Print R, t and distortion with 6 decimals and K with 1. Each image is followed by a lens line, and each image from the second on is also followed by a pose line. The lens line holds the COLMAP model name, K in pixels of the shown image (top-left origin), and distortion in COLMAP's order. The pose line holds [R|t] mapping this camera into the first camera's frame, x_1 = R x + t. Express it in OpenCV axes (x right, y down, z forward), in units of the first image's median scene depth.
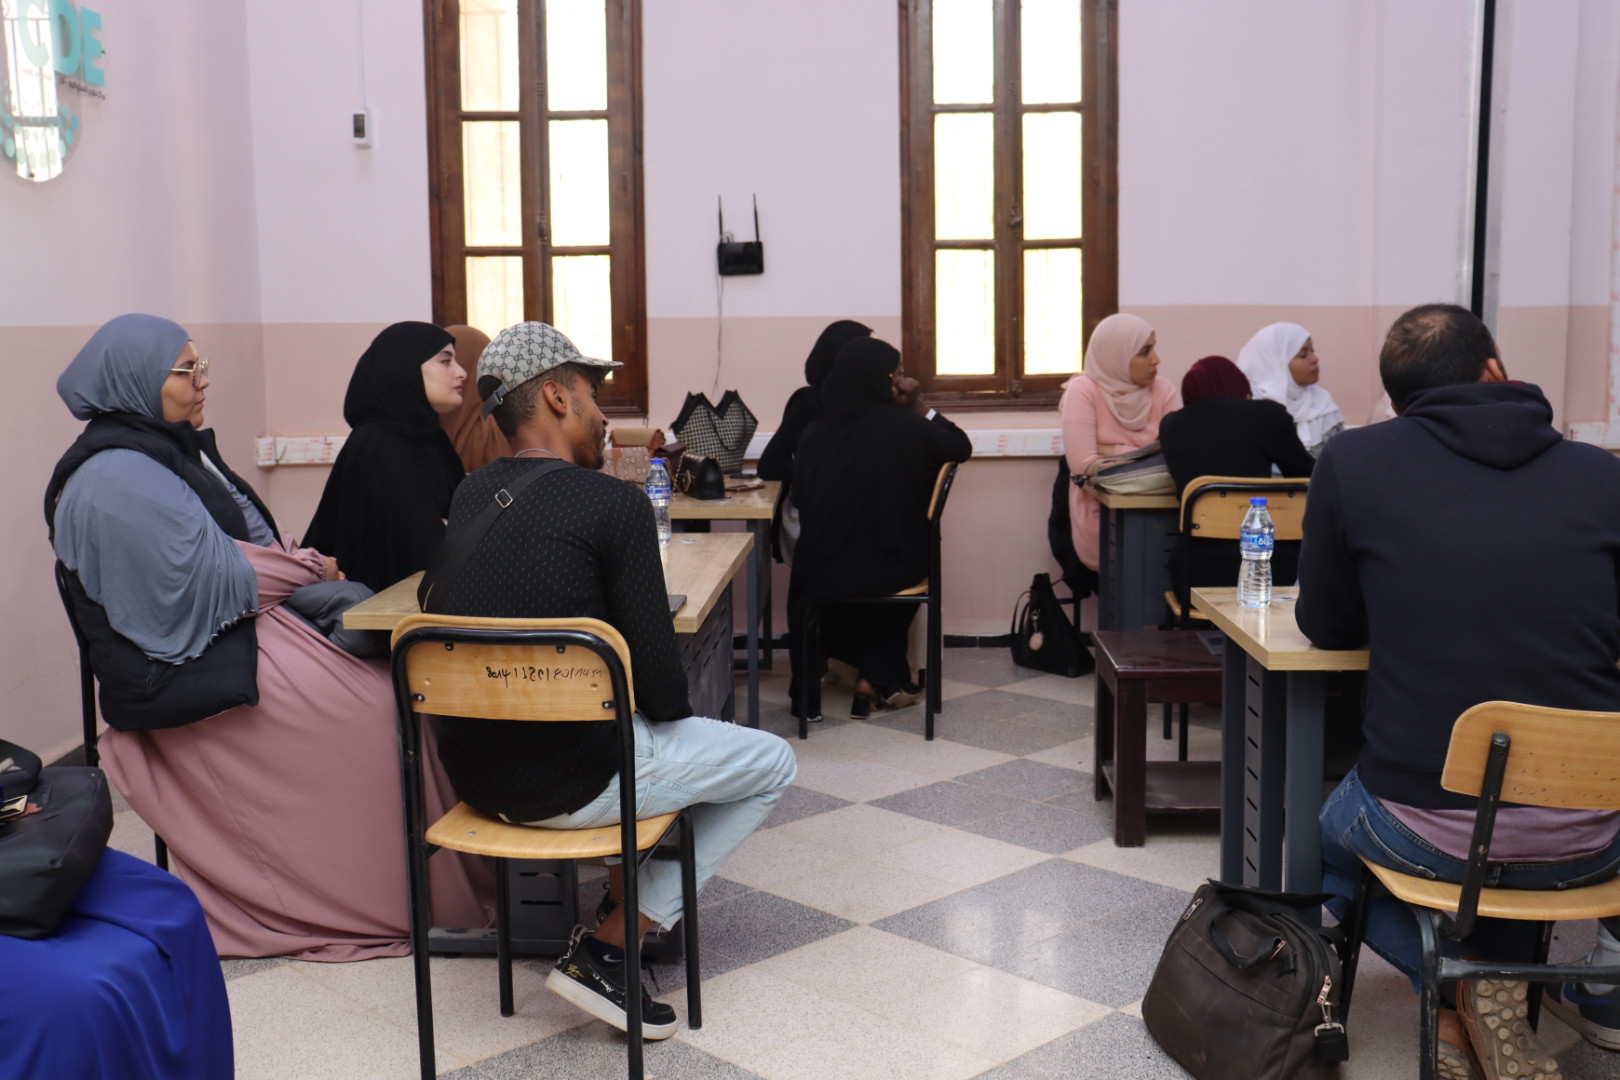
lens RADIAL K [[1785.1, 0, 808.1], [0, 1785.1, 543.9], [0, 0, 1]] dist [-0.029368, 0.000000]
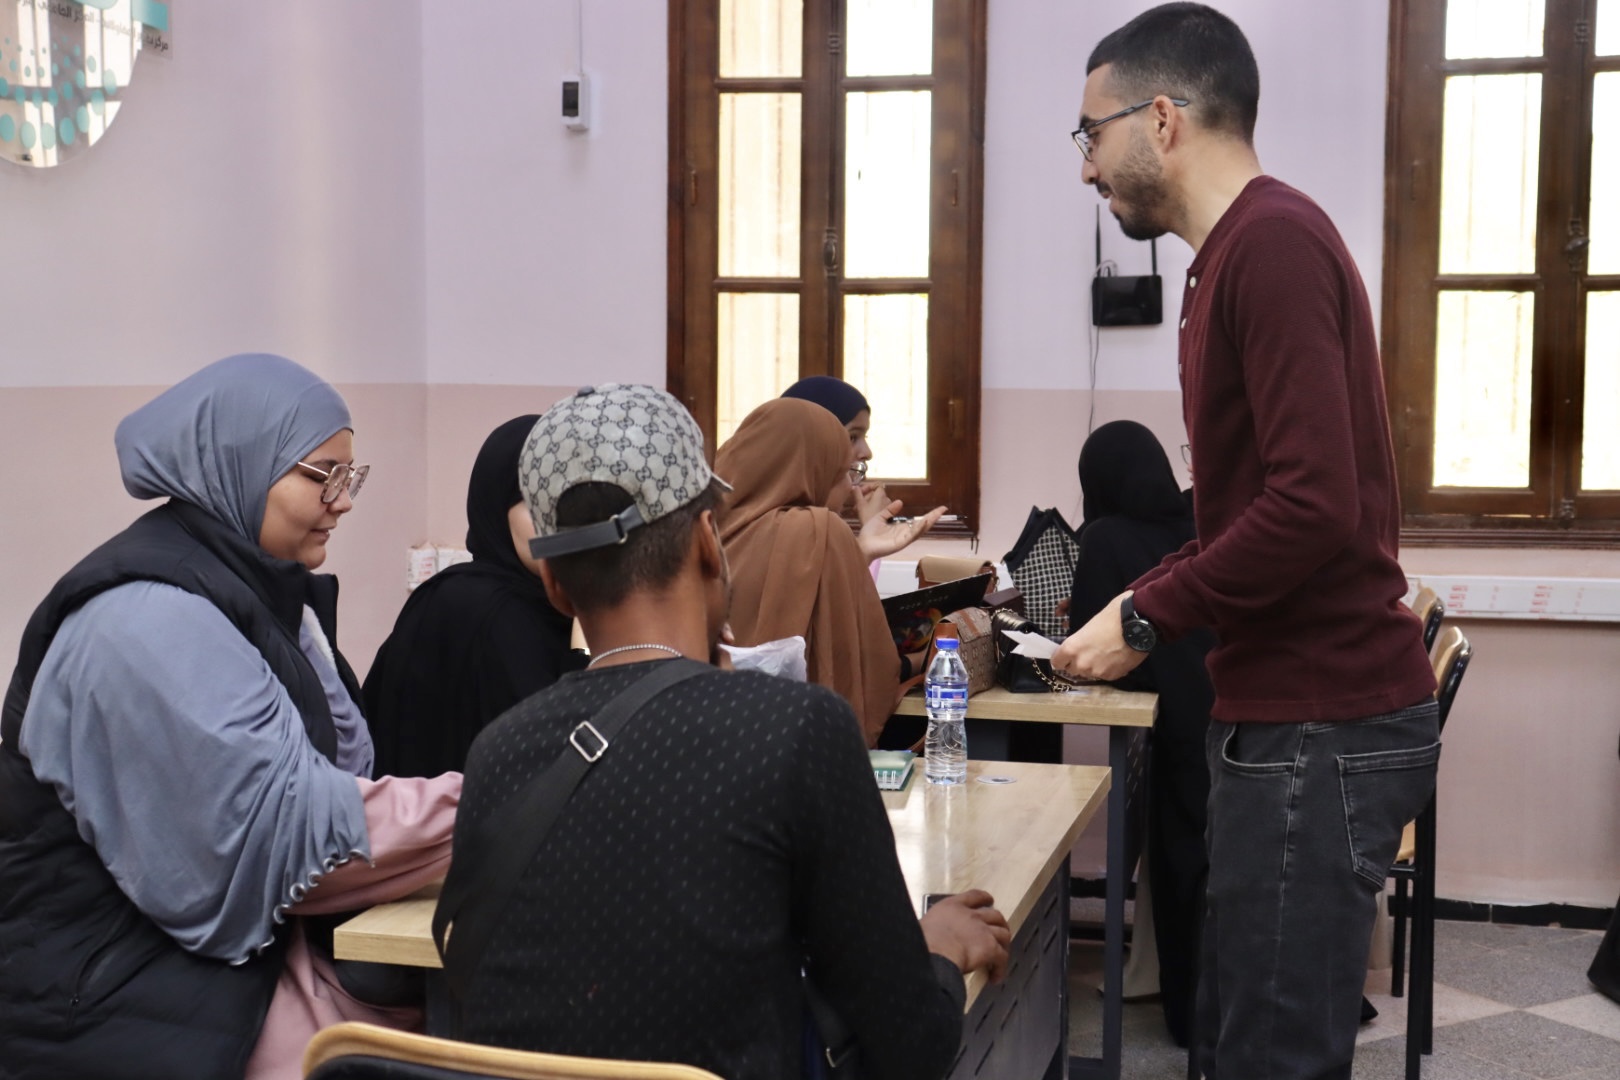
lens RADIAL K [[2317.3, 0, 807.2], [0, 2317.3, 534.9], [0, 0, 1]] dist [0.039099, 0.000000]
pose [[0.982831, 0.031815, -0.181744, 0.003846], [-0.042806, 0.997463, -0.056871, -0.021485], [0.179474, 0.063674, 0.981700, 0.153004]]
